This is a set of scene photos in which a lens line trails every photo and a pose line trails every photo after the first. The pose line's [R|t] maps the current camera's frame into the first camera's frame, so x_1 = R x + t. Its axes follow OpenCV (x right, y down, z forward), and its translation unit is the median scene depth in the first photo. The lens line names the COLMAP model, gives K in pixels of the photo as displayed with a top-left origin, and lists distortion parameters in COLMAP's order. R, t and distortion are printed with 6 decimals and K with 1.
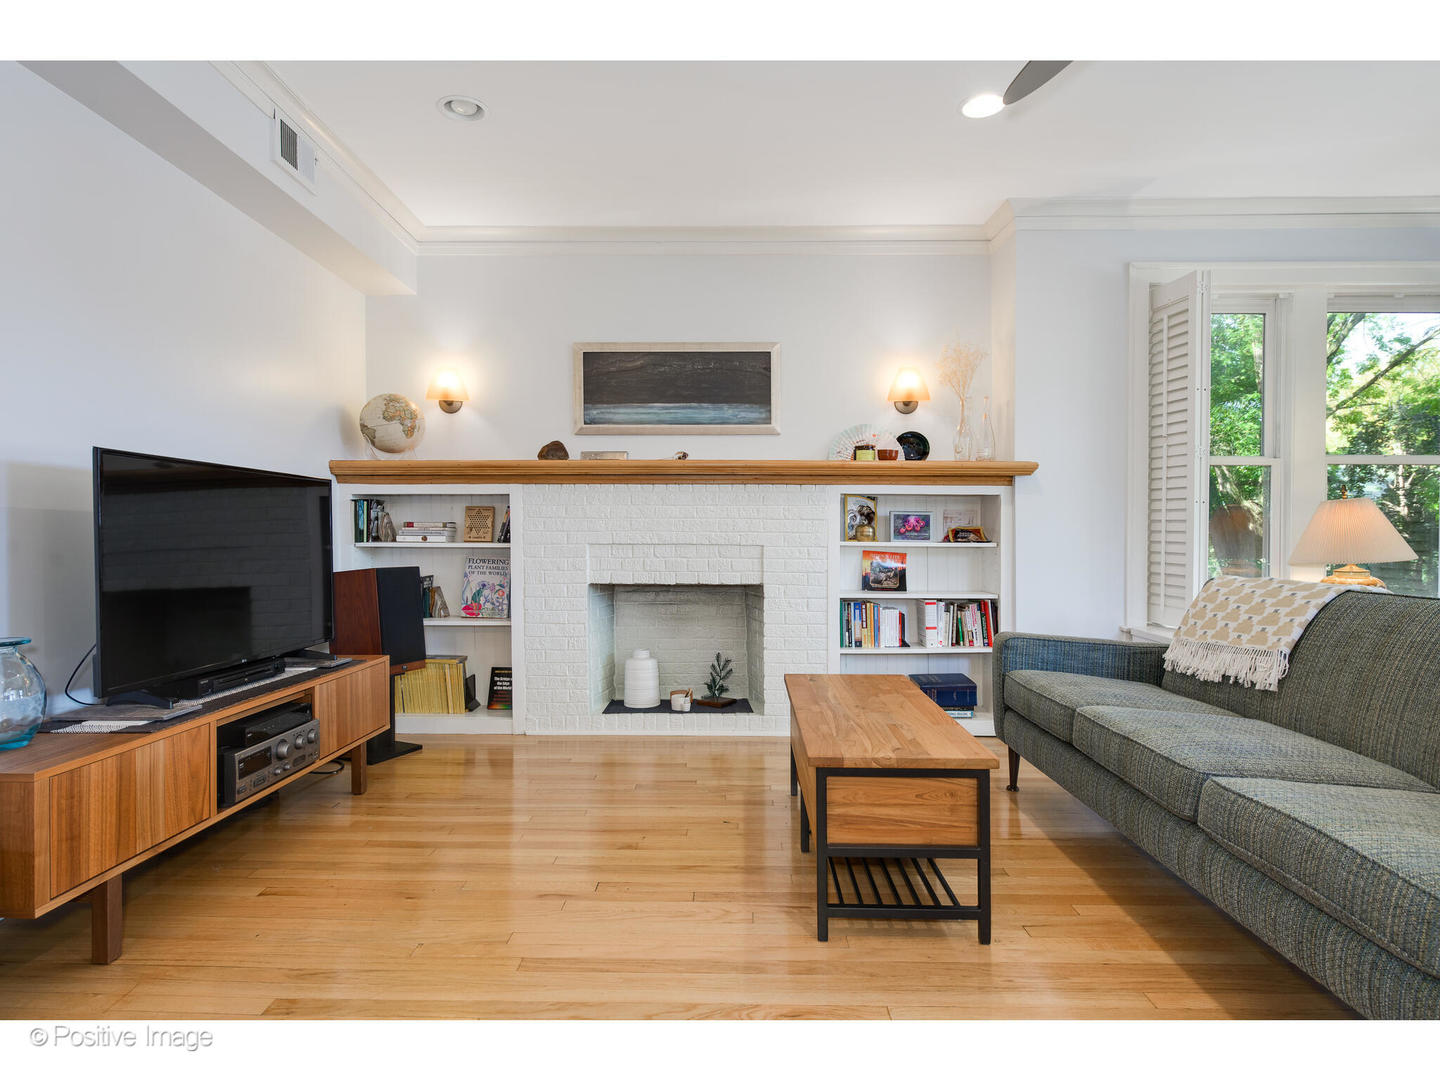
lens RADIAL K [[776.1, 0, 720.0], [0, 776.1, 540.0], [0, 0, 1]] dist [0.004903, -0.000047]
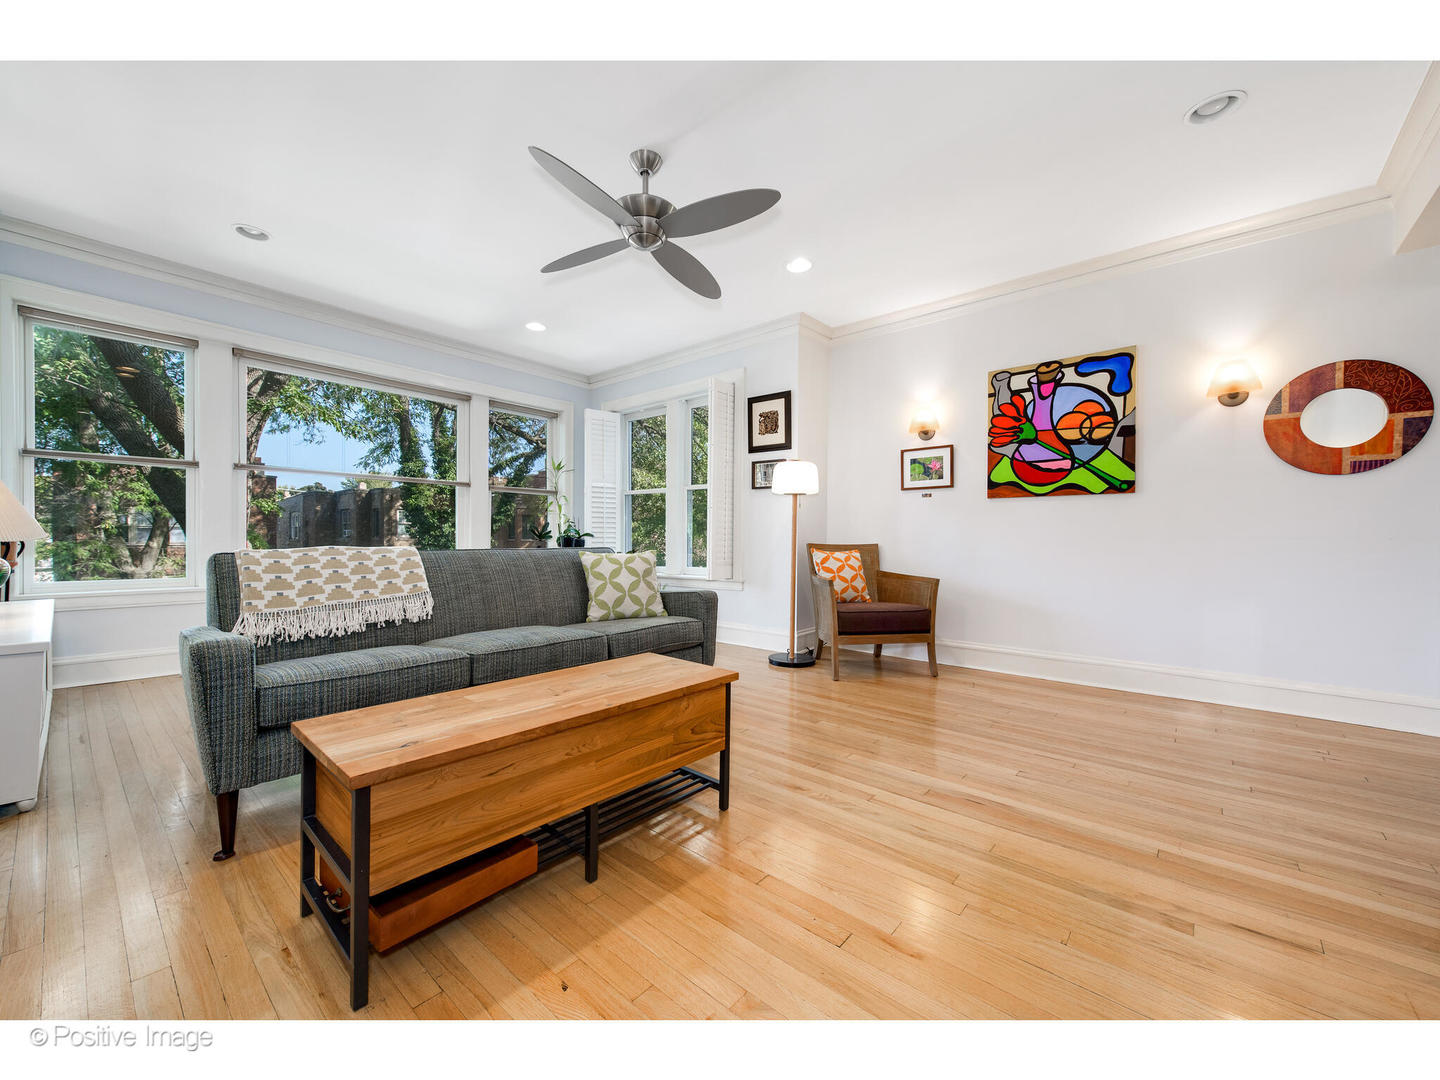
lens RADIAL K [[560.3, 0, 720.0], [0, 560.3, 540.0], [0, 0, 1]] dist [0.001879, -0.000047]
pose [[-0.765368, -0.013124, 0.643459, -0.236849], [-0.006405, 0.999898, 0.012776, 0.014546], [-0.643561, 0.005656, -0.765374, 0.844958]]
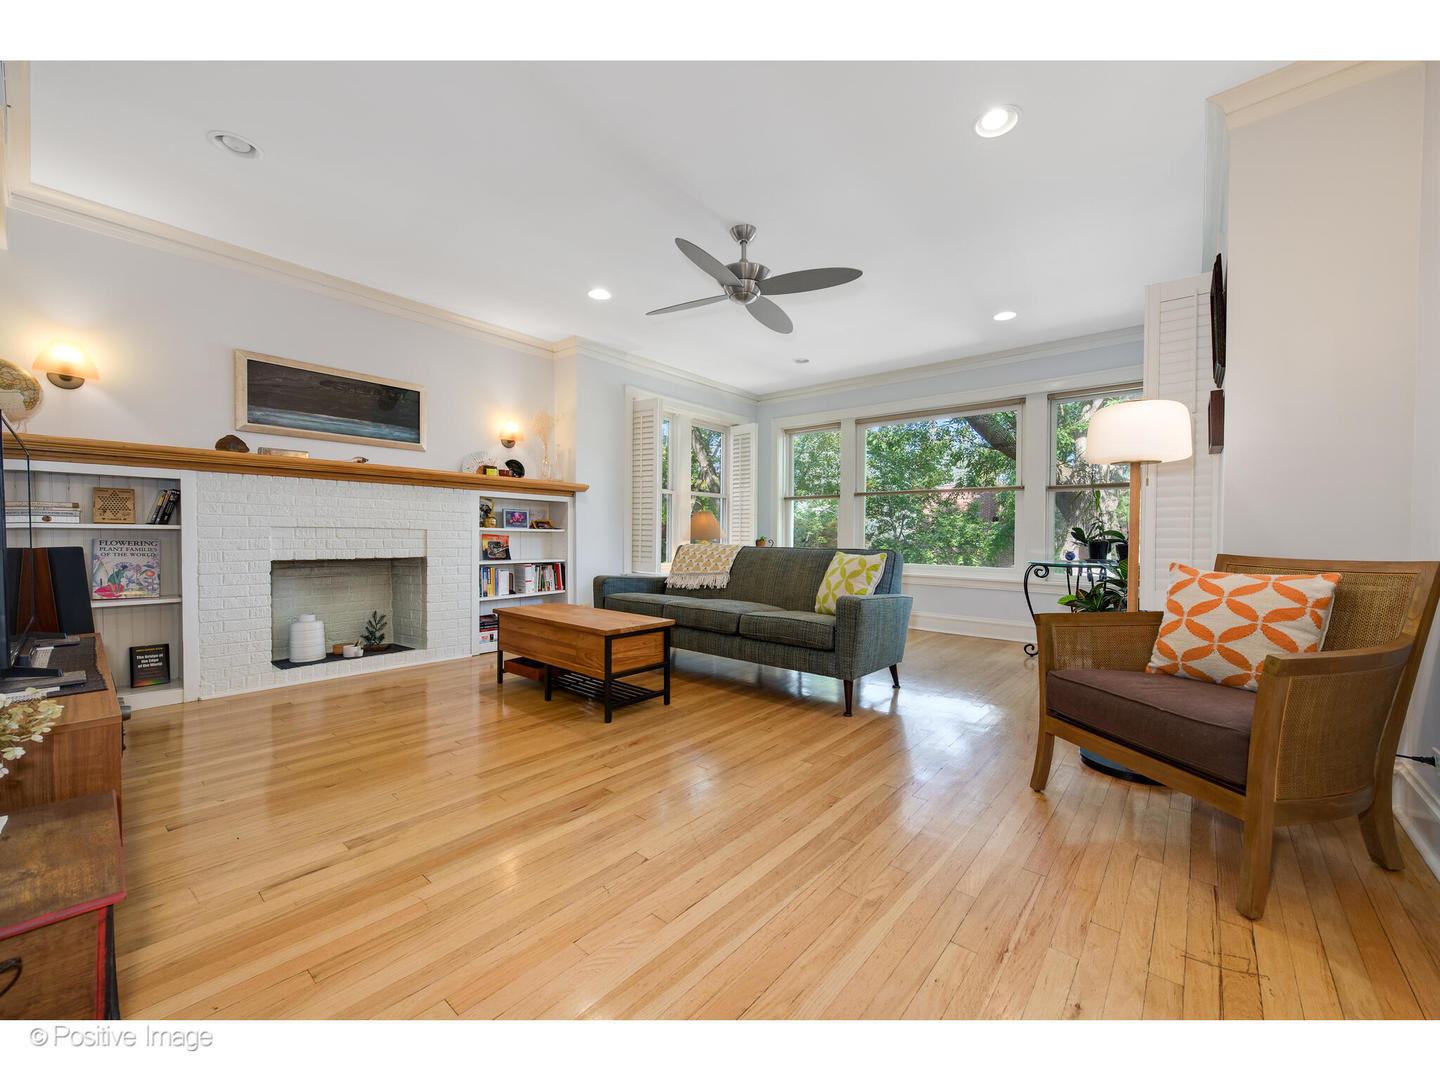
lens RADIAL K [[560.3, 0, 720.0], [0, 560.3, 540.0], [0, 0, 1]] dist [0.001879, -0.000047]
pose [[0.633845, -0.004239, 0.773448, -0.385374], [-0.002043, 0.999972, 0.007154, 0.017110], [-0.773457, -0.006115, 0.633819, -0.063673]]
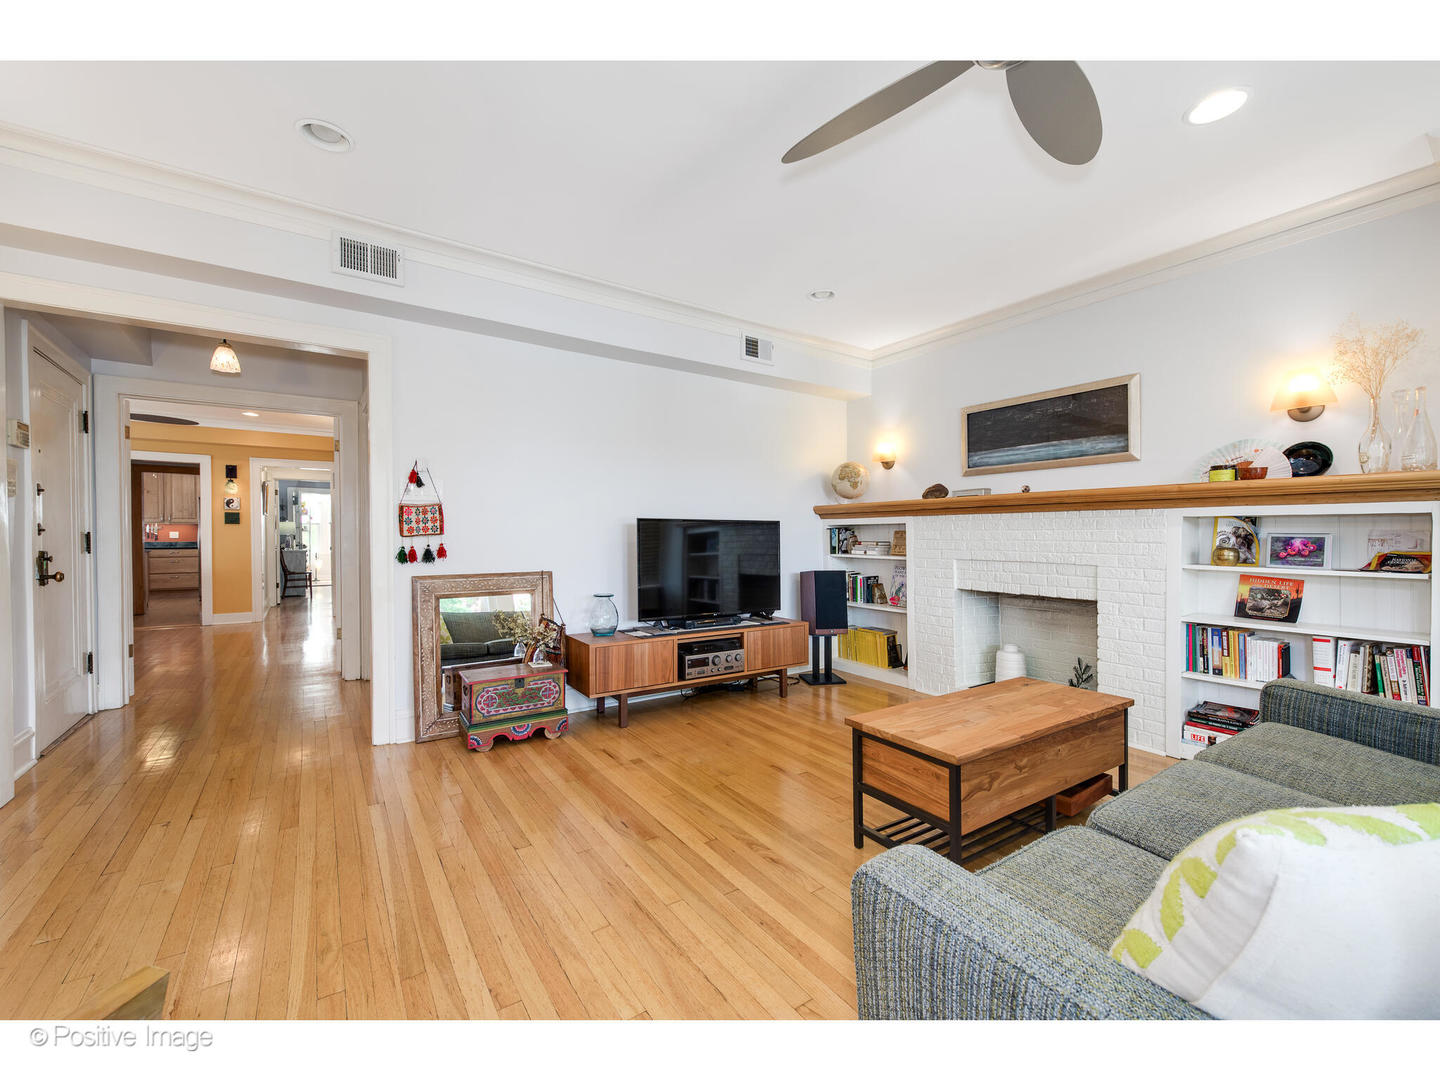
lens RADIAL K [[594.8, 0, 720.0], [0, 594.8, 540.0], [0, 0, 1]] dist [0.002025, 0.000109]
pose [[0.573974, 0.004613, -0.818861, 0.426625], [-0.004161, 0.999988, 0.002716, -0.028512], [0.818863, 0.001849, 0.573986, 0.072843]]
